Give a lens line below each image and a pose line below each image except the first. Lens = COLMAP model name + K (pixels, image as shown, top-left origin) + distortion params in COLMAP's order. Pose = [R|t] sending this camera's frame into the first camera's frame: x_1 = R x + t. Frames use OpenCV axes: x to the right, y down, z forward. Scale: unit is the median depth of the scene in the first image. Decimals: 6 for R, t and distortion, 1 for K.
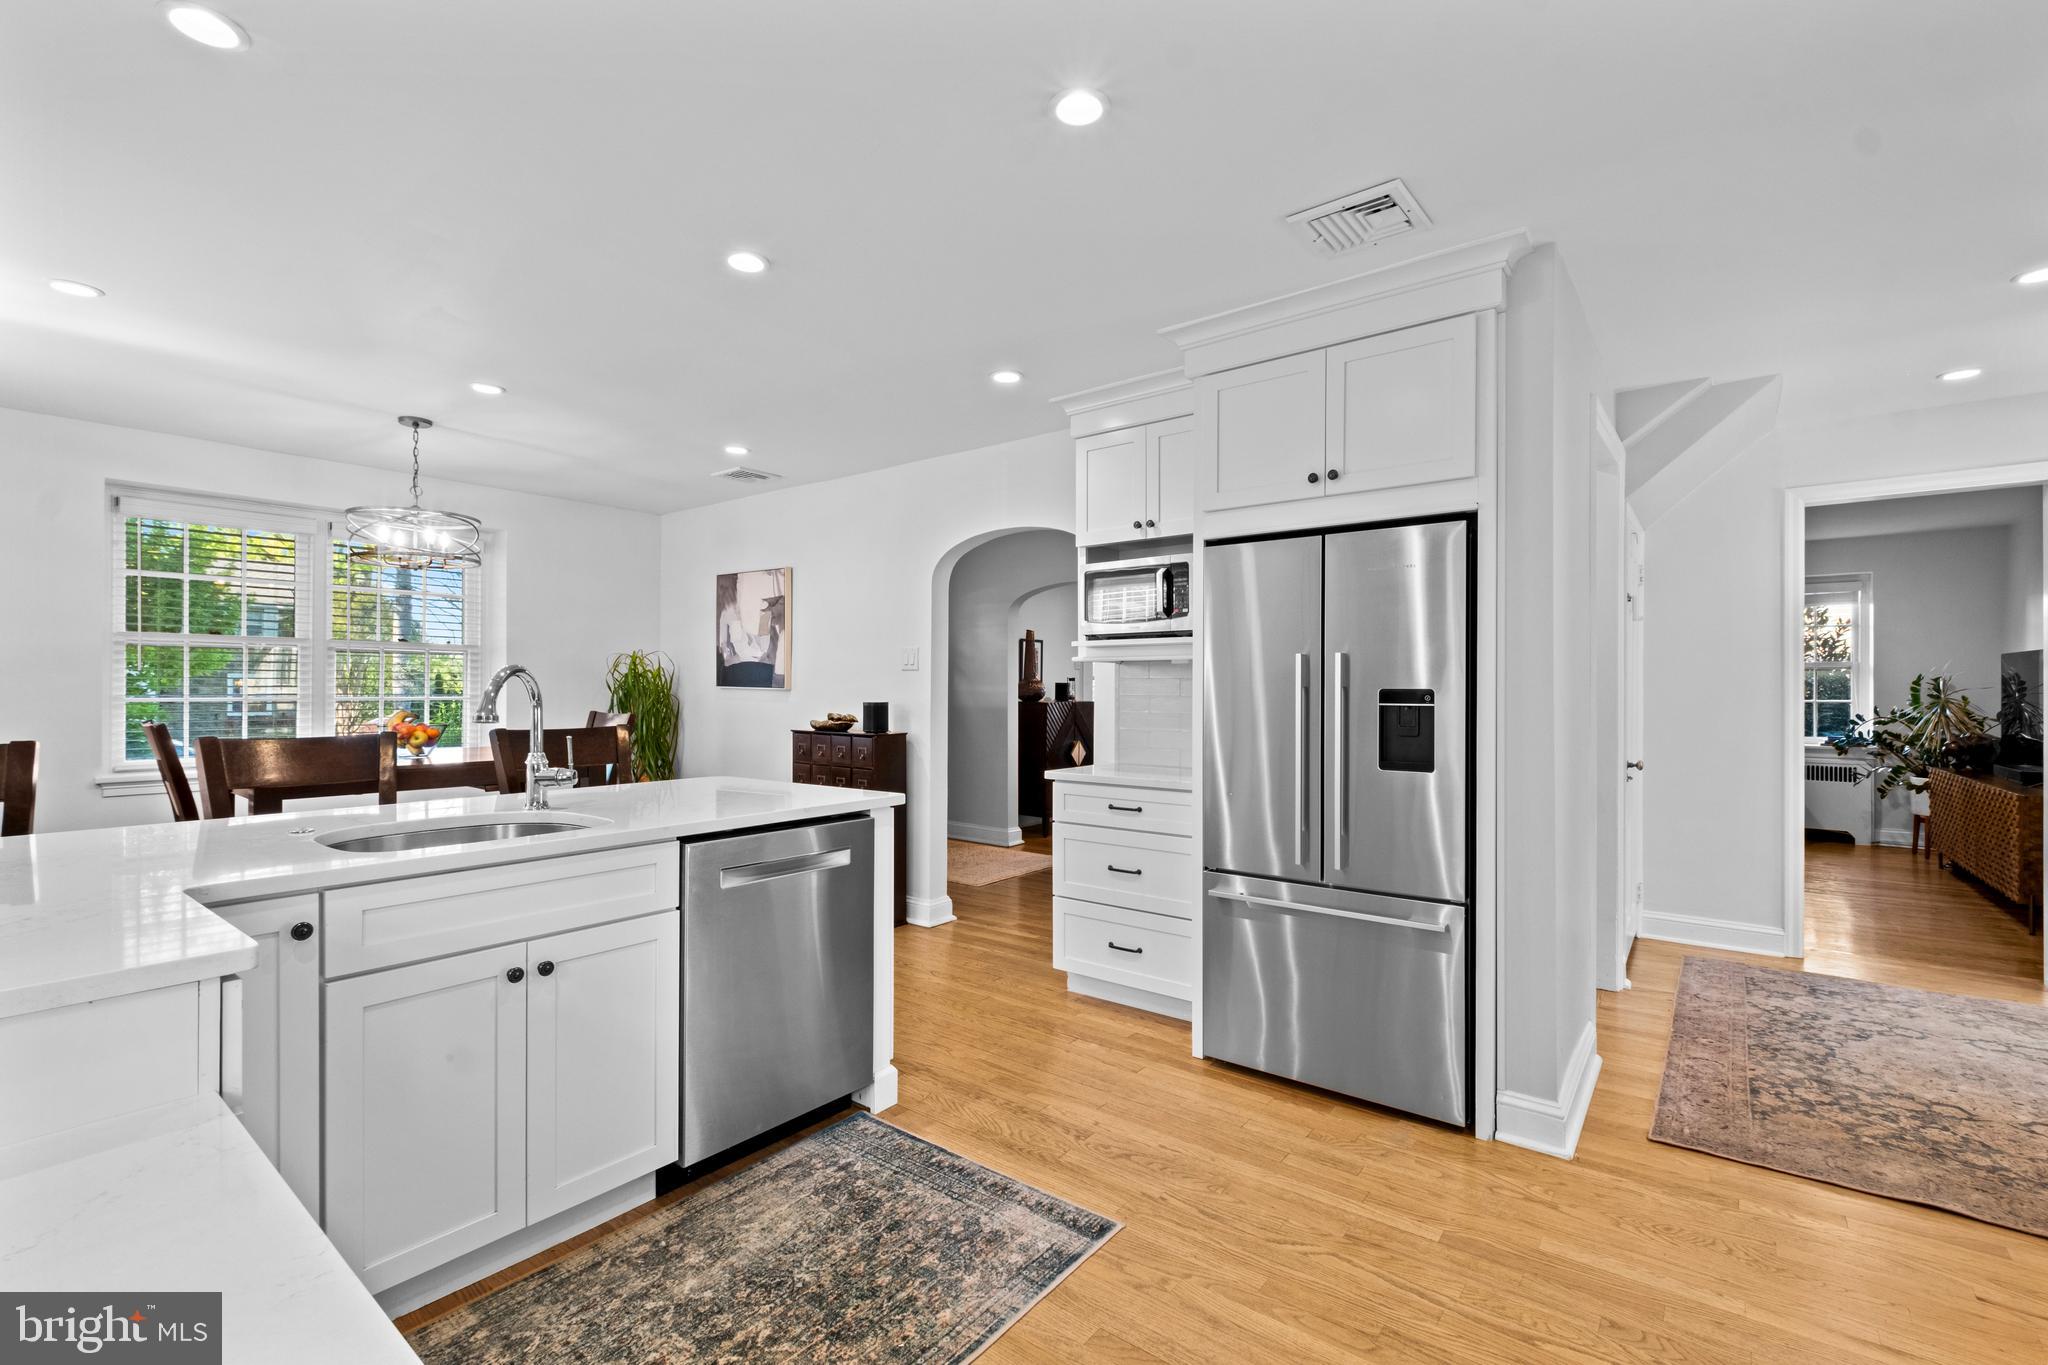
lens RADIAL K [[904.5, 0, 1034.1], [0, 904.5, 681.2], [0, 0, 1]] dist [0.007858, -0.005530]
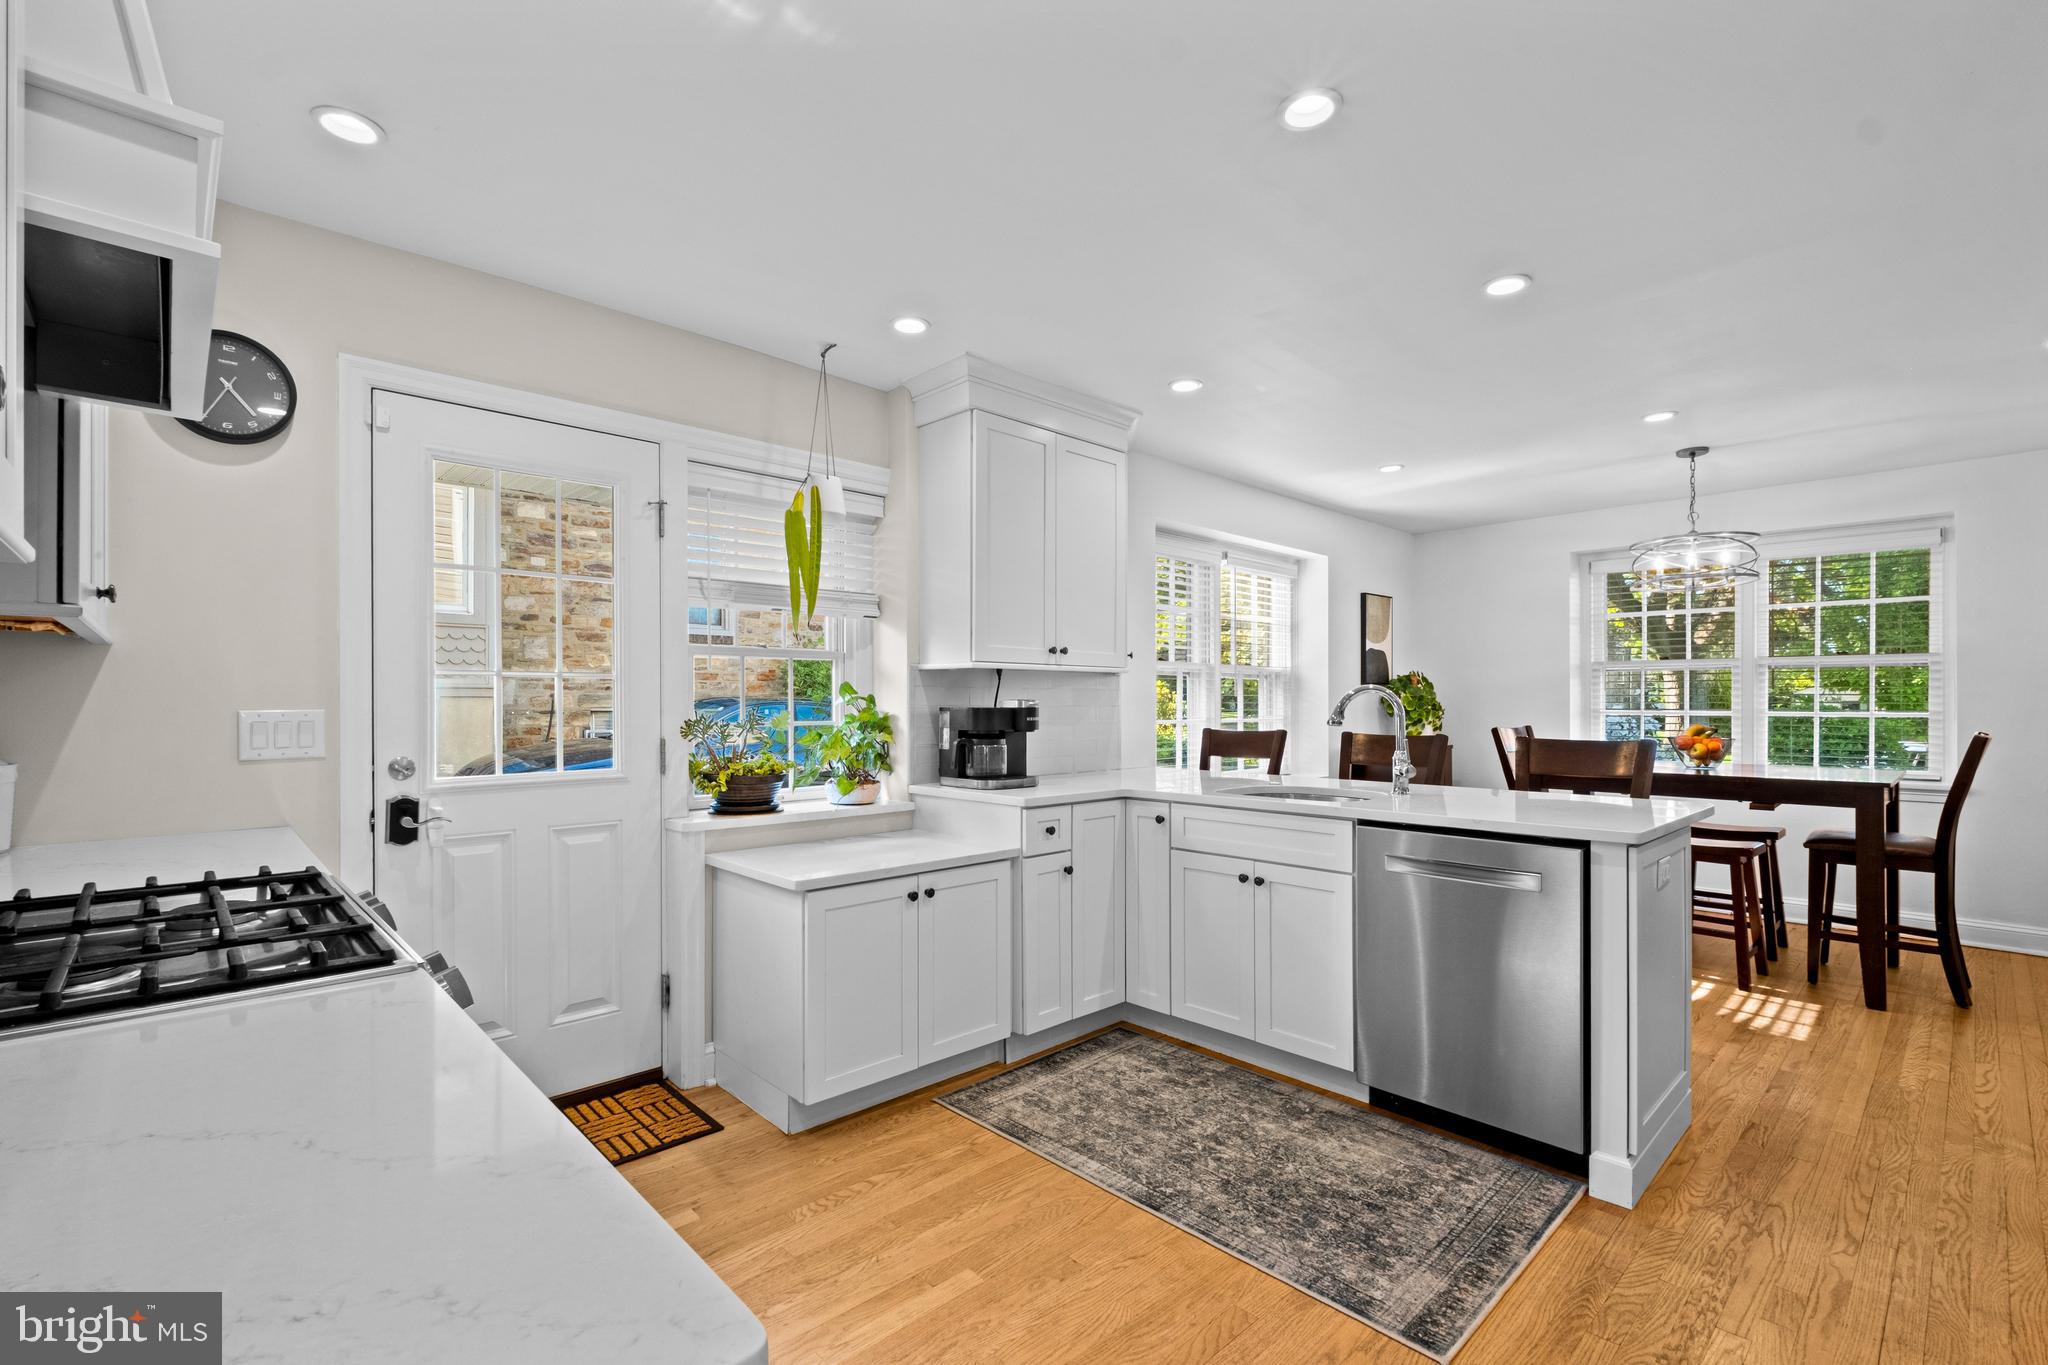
lens RADIAL K [[904.5, 0, 1024.0], [0, 904.5, 701.5], [0, 0, 1]] dist [0.007858, -0.005530]
pose [[-0.150946, -0.003272, -0.988537, 0.864925], [0.006117, 0.999972, -0.004244, 0.009639], [0.988523, -0.006687, -0.150922, 0.682580]]
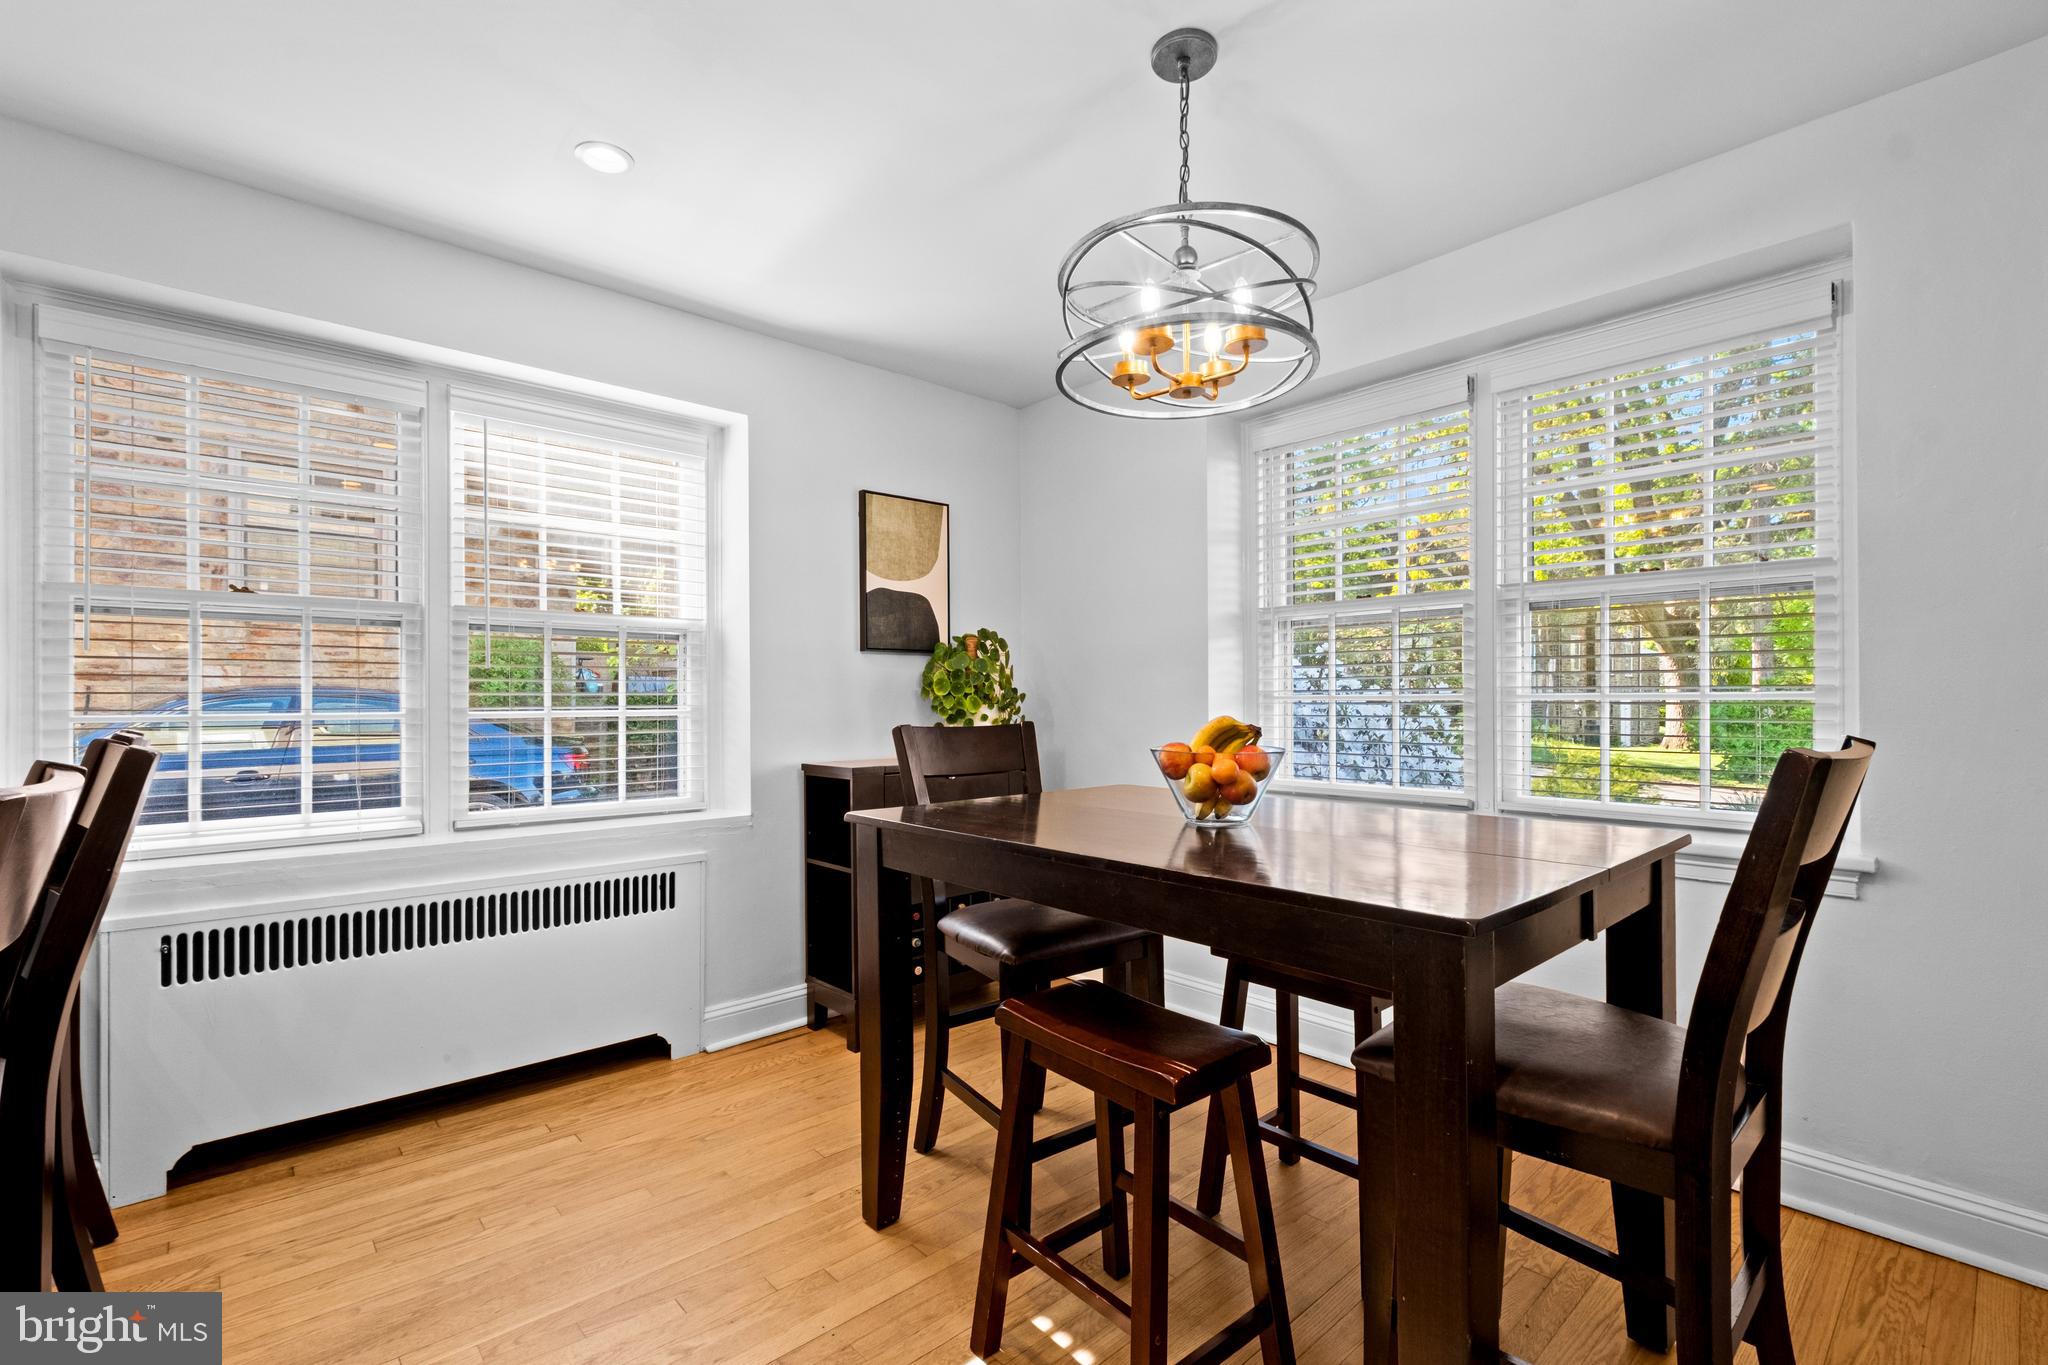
lens RADIAL K [[904.5, 0, 1033.4], [0, 904.5, 697.3], [0, 0, 1]] dist [0.007858, -0.005530]
pose [[-0.172314, -0.004961, -0.985030, -0.430375], [0.010278, 0.999924, -0.006834, 0.044455], [0.984988, -0.011302, -0.172250, 1.777336]]
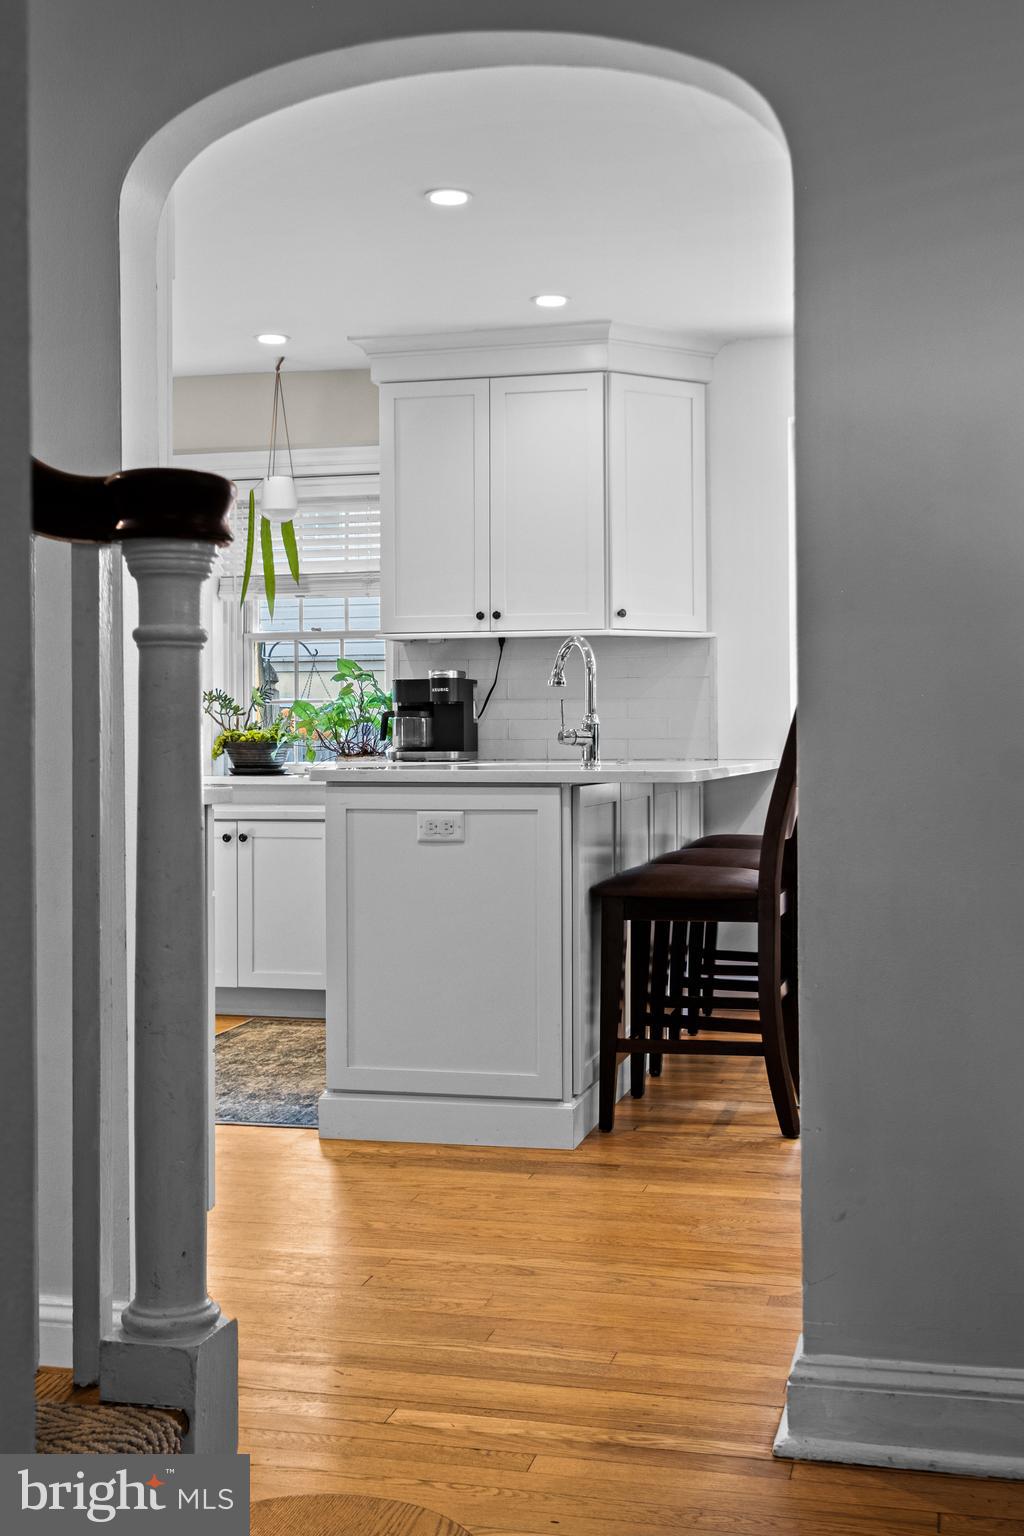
lens RADIAL K [[1734.1, 0, 531.3], [0, 1734.1, 744.2], [0, 0, 1]] dist [-0.013895, 0.000000]
pose [[-0.913684, 0.003342, -0.406412, 0.374371], [0.005492, 0.999976, -0.004122, 0.127710], [0.406388, -0.005998, -0.913681, 2.979363]]
